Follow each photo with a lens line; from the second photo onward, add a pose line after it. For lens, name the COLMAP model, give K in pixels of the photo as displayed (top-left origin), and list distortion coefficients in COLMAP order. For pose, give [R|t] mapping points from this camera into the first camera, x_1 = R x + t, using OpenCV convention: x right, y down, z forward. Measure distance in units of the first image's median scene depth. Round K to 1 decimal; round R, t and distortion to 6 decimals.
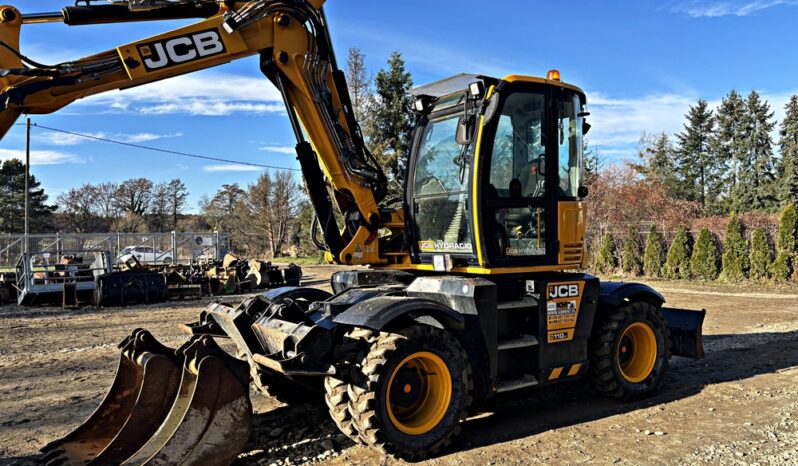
lens RADIAL K [[602.6, 0, 391.7], [0, 602.6, 237.3], [0, 0, 1]] dist [0.041221, -0.036198]
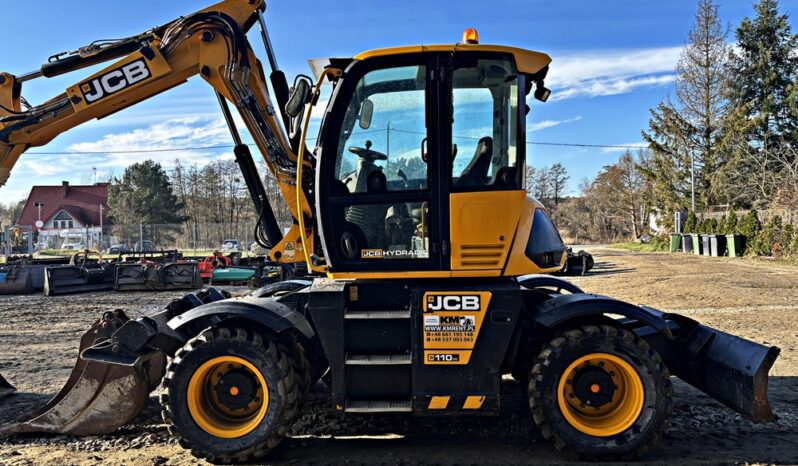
lens RADIAL K [[602.6, 0, 396.9], [0, 602.6, 225.4], [0, 0, 1]] dist [0.041221, -0.036198]
pose [[0.806276, -0.004064, -0.591526, 0.715732], [0.010105, 0.999925, 0.006904, -0.022162], [0.591454, -0.011544, 0.806256, 0.308047]]
